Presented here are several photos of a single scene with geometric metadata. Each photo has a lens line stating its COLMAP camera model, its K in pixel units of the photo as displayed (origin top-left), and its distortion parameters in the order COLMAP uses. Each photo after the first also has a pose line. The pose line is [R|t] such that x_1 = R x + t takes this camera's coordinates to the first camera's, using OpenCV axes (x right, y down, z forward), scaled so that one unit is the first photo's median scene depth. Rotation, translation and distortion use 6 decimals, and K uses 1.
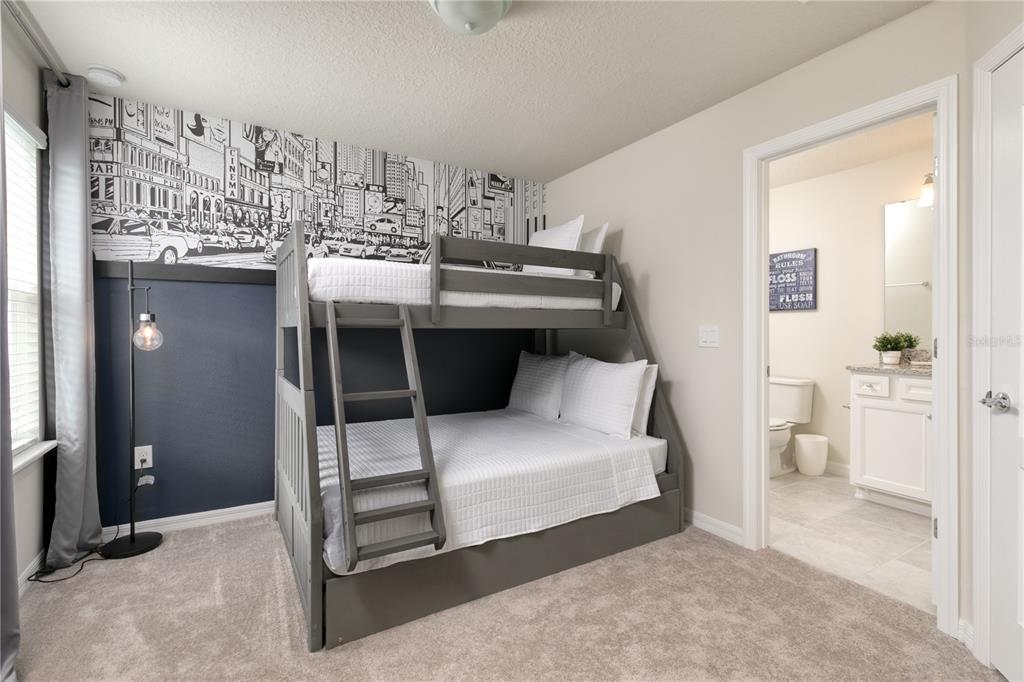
lens RADIAL K [[464.6, 0, 510.8], [0, 464.6, 333.0], [0, 0, 1]] dist [0.004798, 0.000375]
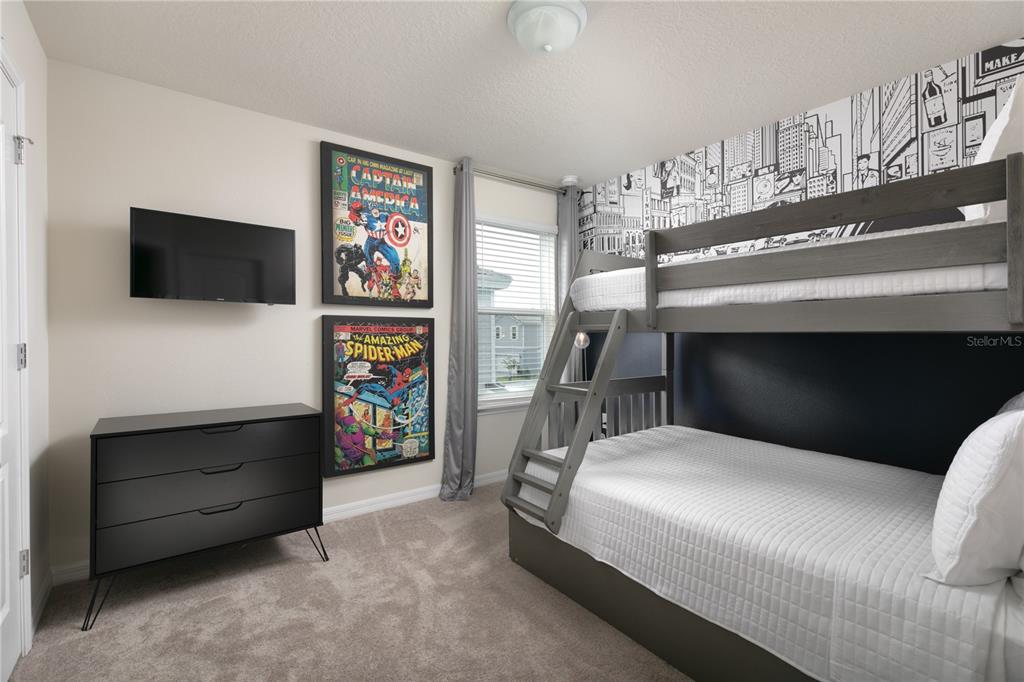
lens RADIAL K [[464.6, 0, 507.0], [0, 464.6, 340.1], [0, 0, 1]] dist [0.004798, 0.000375]
pose [[0.094022, 0.009976, -0.995520, 0.555251], [-0.005222, 0.999941, 0.009527, -0.002749], [0.995556, 0.004303, 0.094068, 0.468074]]
